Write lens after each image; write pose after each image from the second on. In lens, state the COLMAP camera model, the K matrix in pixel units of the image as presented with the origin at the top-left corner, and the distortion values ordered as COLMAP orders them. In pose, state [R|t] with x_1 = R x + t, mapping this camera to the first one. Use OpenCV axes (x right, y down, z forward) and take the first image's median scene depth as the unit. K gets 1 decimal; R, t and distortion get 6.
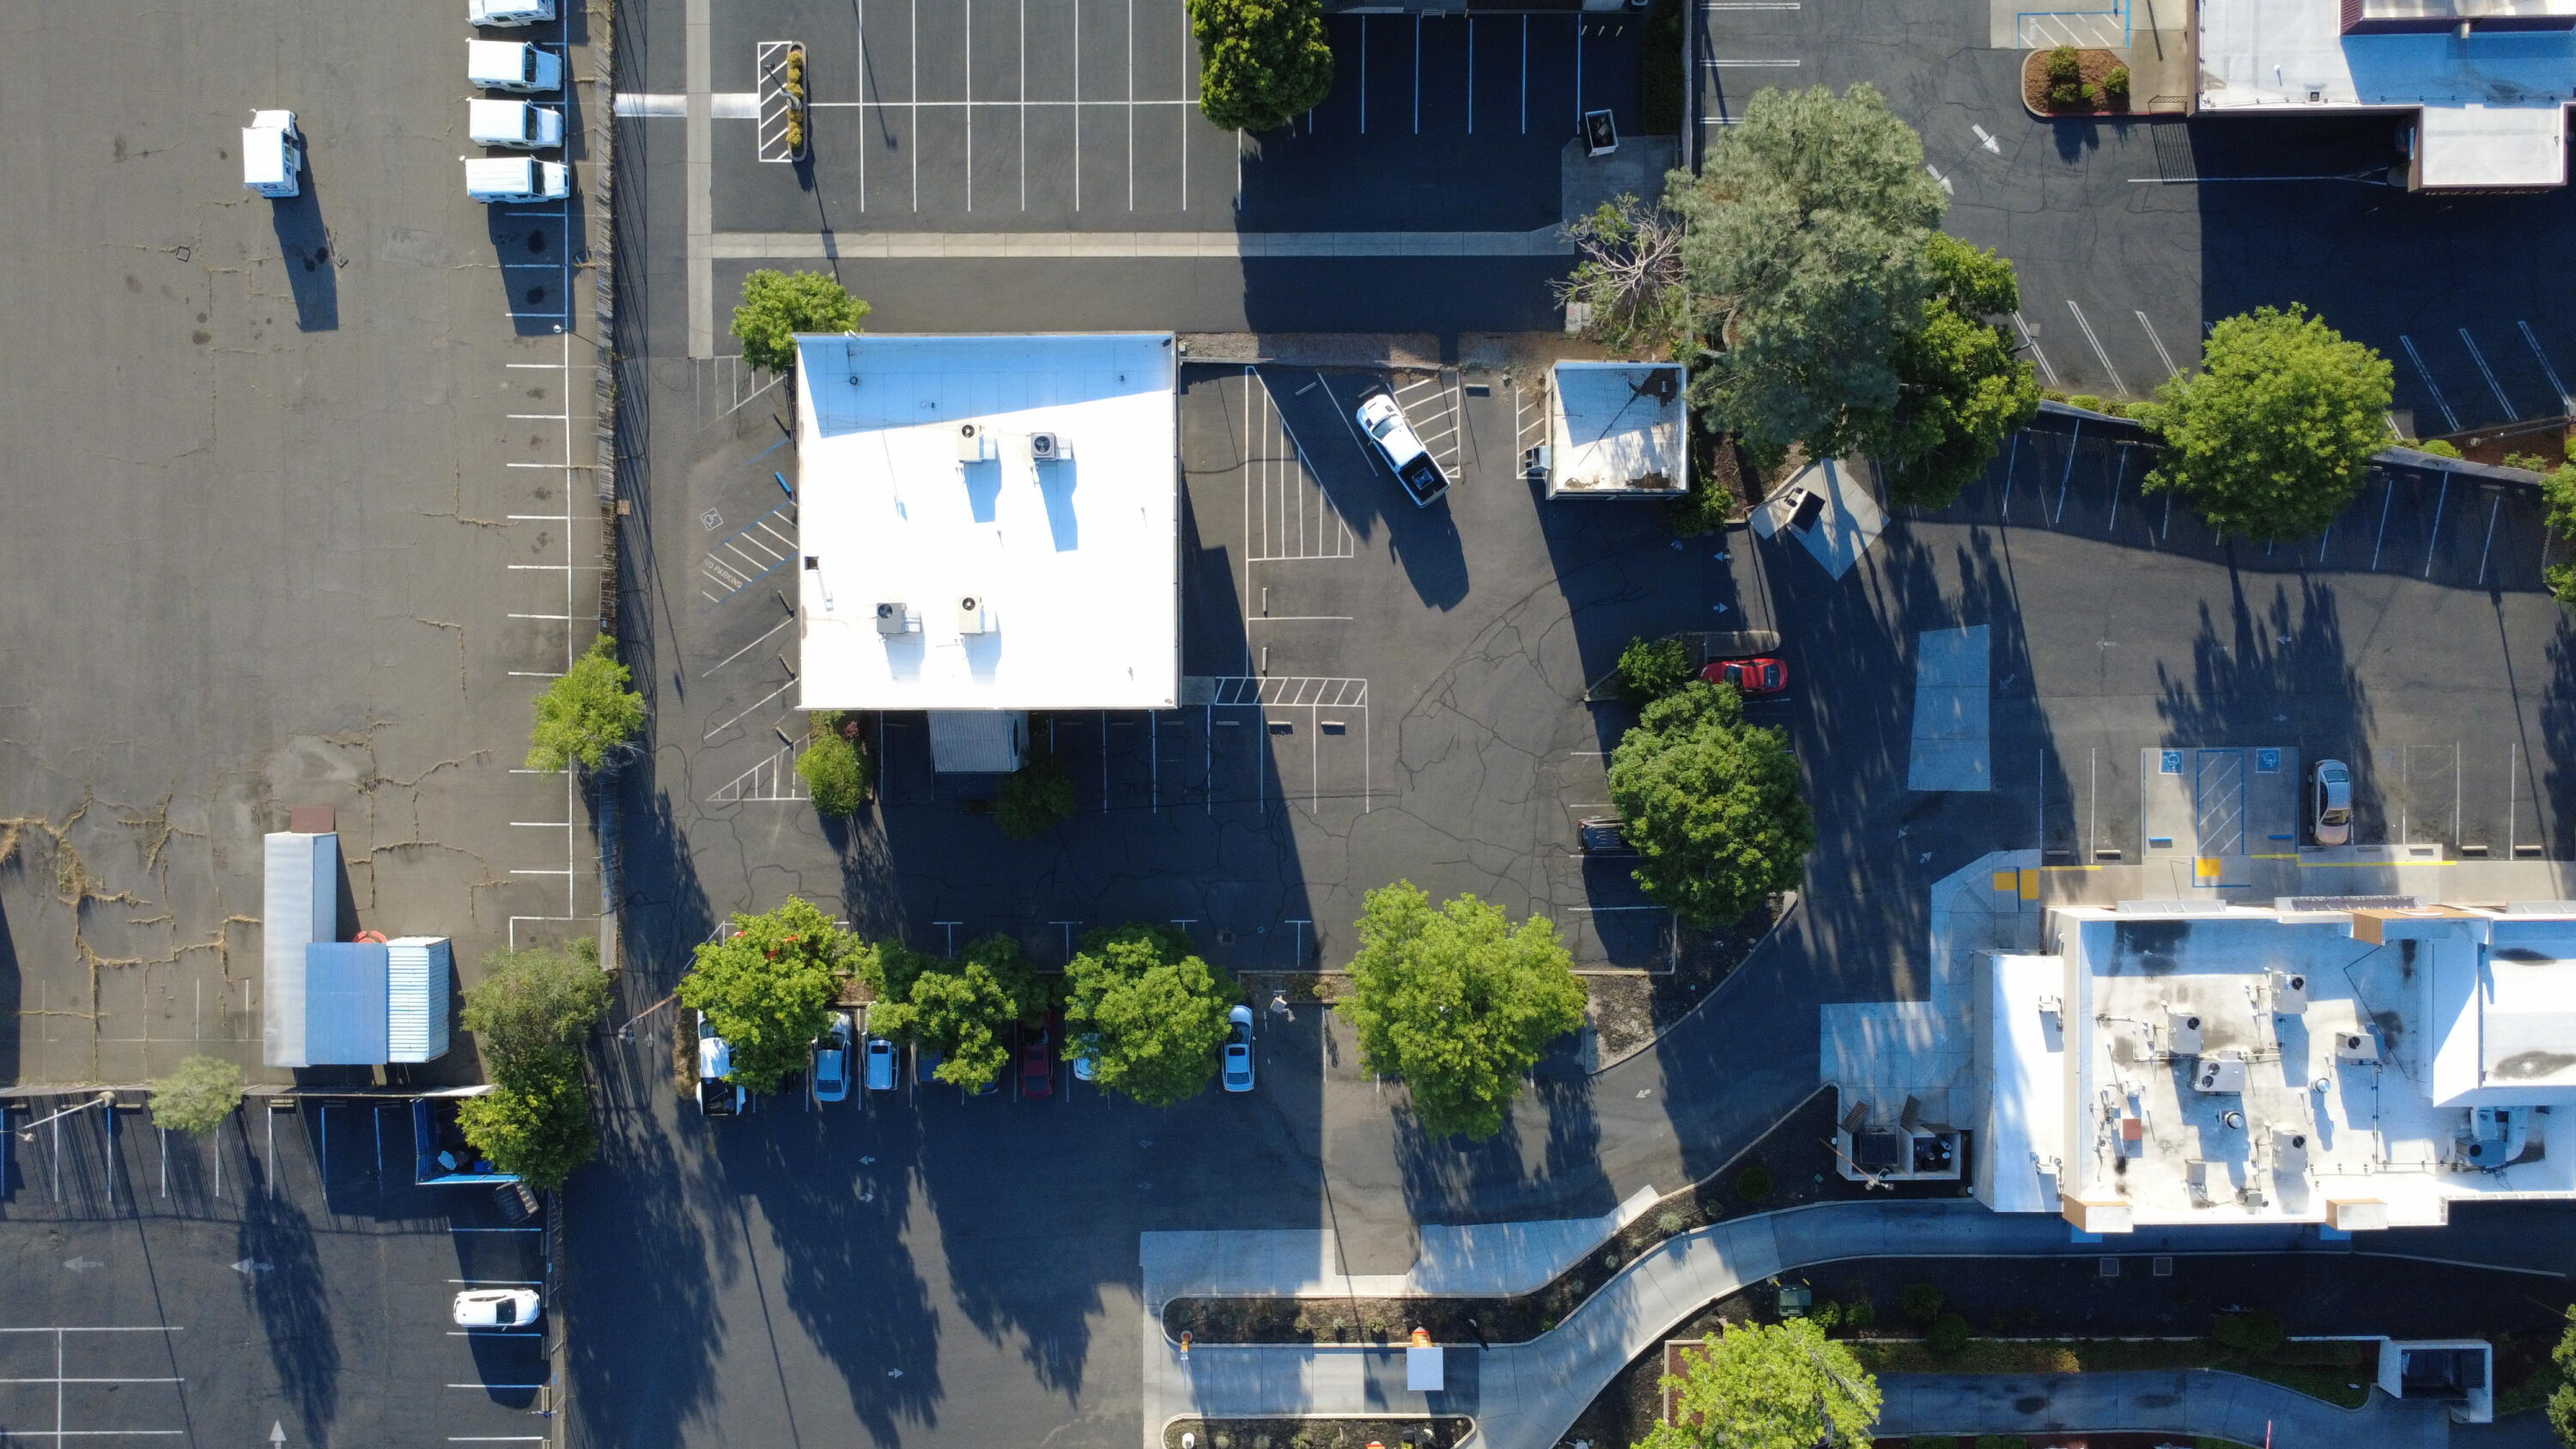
lens RADIAL K [[1865.8, 0, 1288.0], [0, 1865.8, 724.5], [0, 0, 1]] dist [-0.003354, 0.004677]
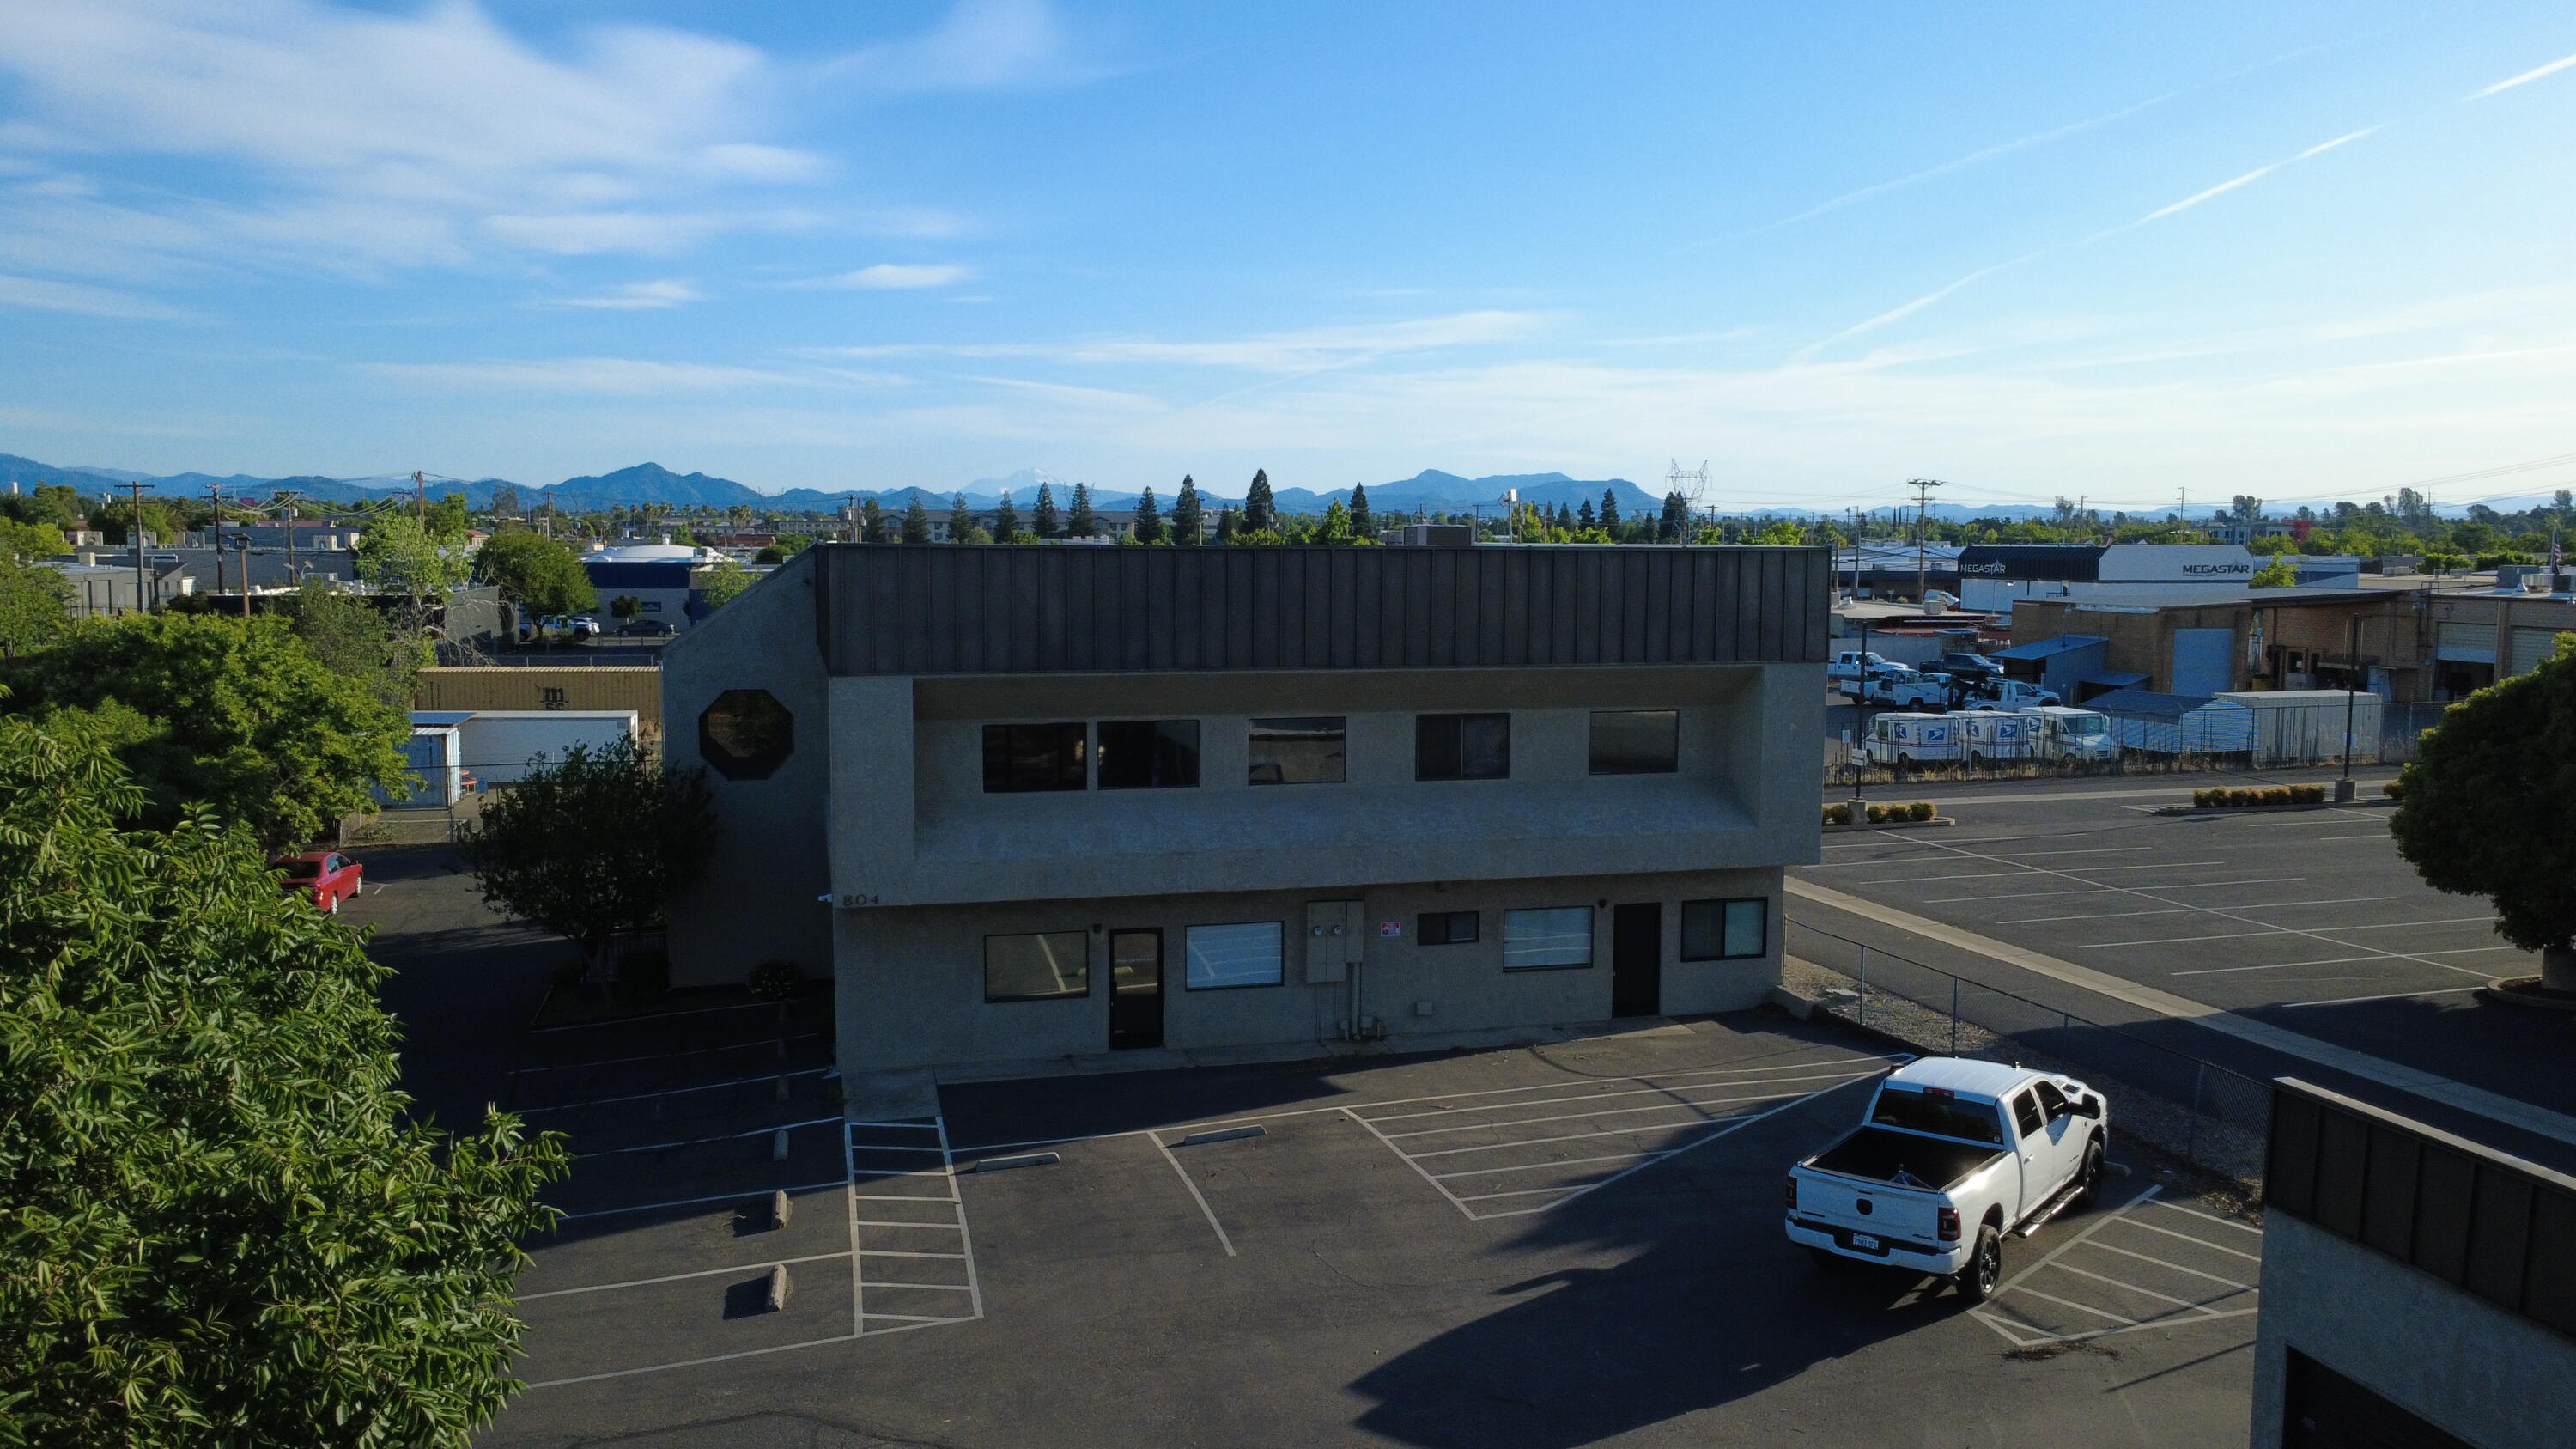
lens RADIAL K [[1865.8, 0, 1288.0], [0, 1865.8, 724.5], [0, 0, 1]] dist [-0.003354, 0.004677]
pose [[0.253329, 0.086042, -0.963546, 0.260788], [-0.967147, 0.000673, -0.254216, -0.003105], [-0.021225, 0.996291, 0.083386, 0.914324]]
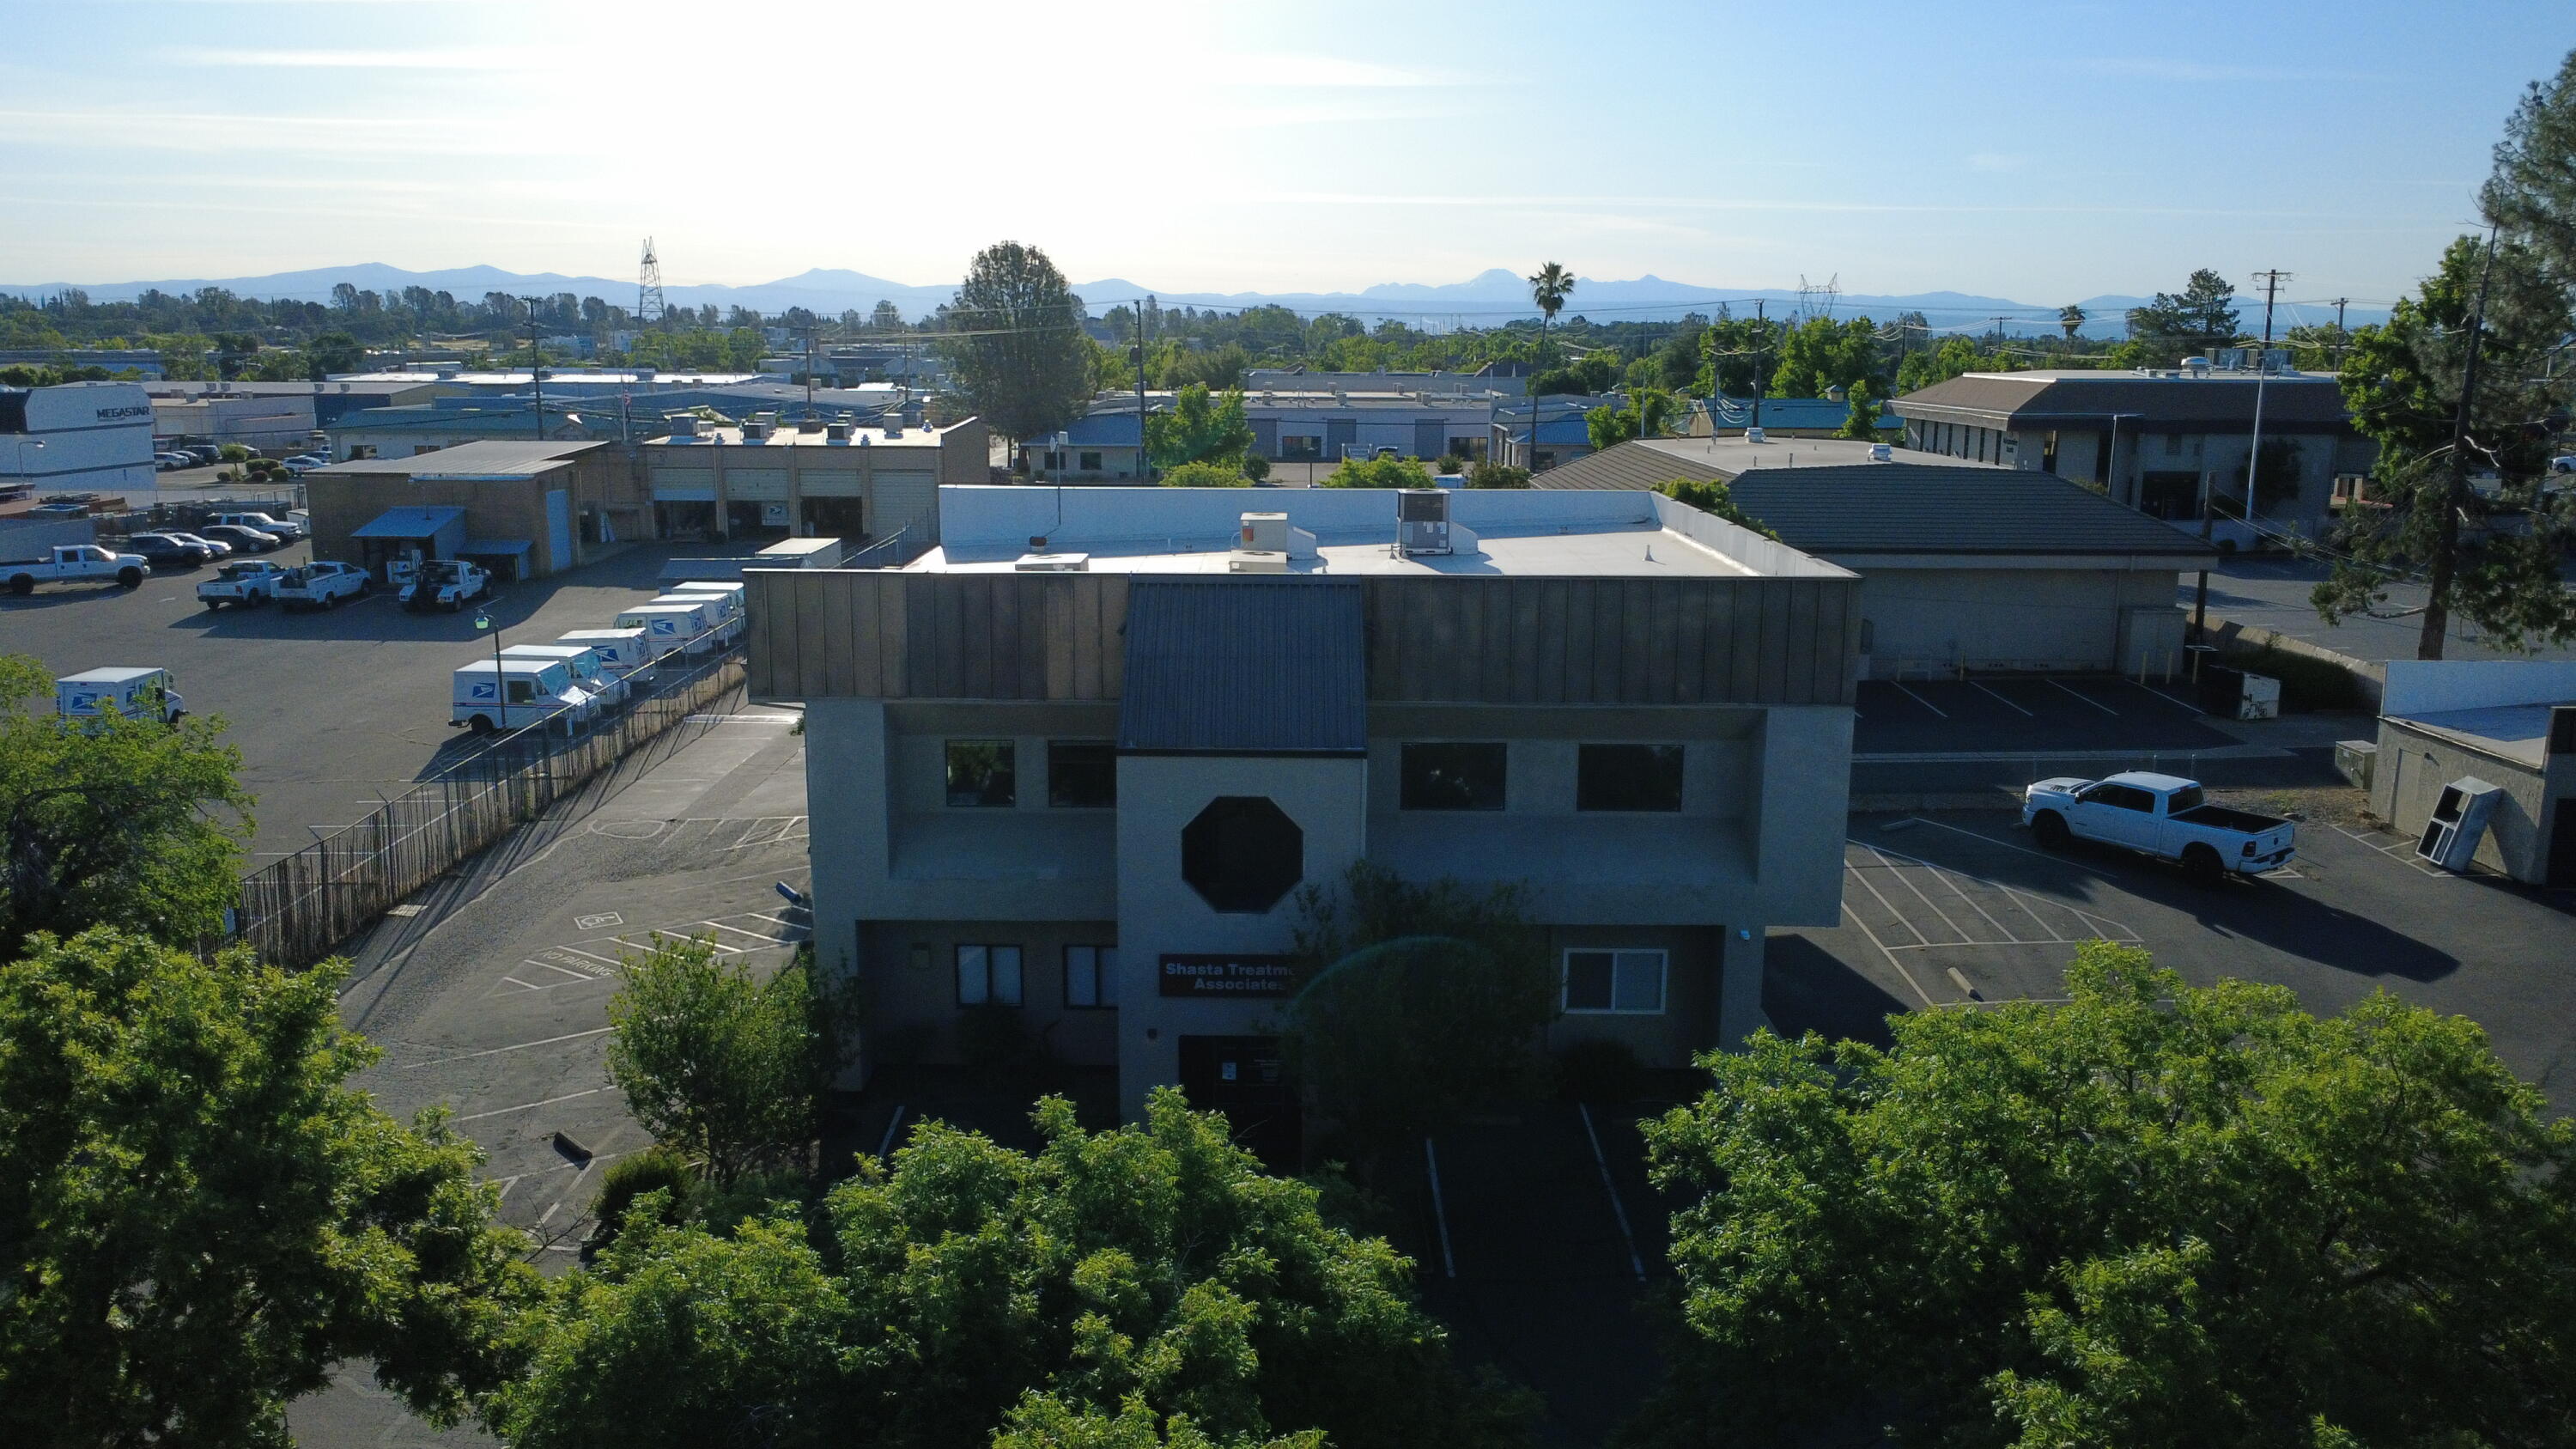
lens RADIAL K [[1912.0, 0, 1287.3], [0, 1912.0, 658.7], [0, 0, 1]] dist [-0.000516, 0.001573]
pose [[0.999931, -0.005186, -0.010502, -0.145617], [-0.009635, 0.145664, -0.989287, 0.315156], [0.006661, 0.989321, 0.145604, 0.877984]]
